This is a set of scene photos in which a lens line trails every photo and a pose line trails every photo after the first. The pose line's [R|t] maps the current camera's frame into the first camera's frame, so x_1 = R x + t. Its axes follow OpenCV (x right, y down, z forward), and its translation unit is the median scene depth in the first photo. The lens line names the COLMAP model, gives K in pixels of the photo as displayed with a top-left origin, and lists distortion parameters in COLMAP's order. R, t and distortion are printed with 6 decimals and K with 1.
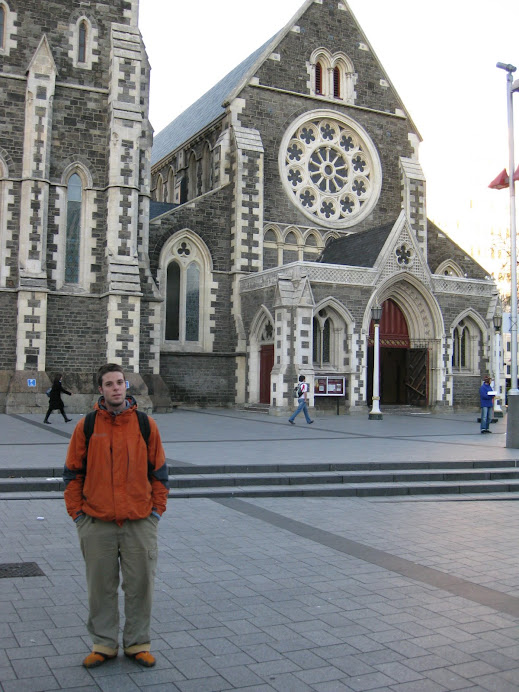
lens RADIAL K [[767.8, 0, 259.5], [0, 767.8, 346.0], [0, 0, 1]] dist [-0.103188, 0.027723]
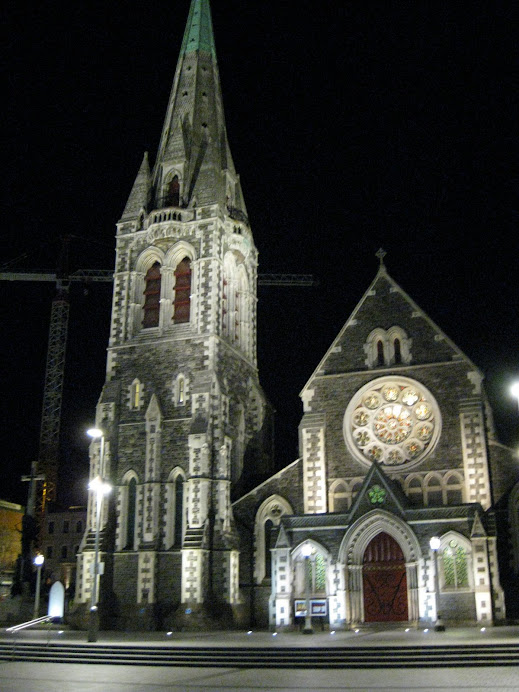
lens RADIAL K [[777.7, 0, 259.5], [0, 777.7, 346.0], [0, 0, 1]] dist [-0.158650, -0.028401]
pose [[0.706558, -0.255977, -0.659736, 1.016563], [0.054665, 0.949242, -0.309760, 0.026517], [0.705540, 0.182799, 0.684688, -0.023558]]
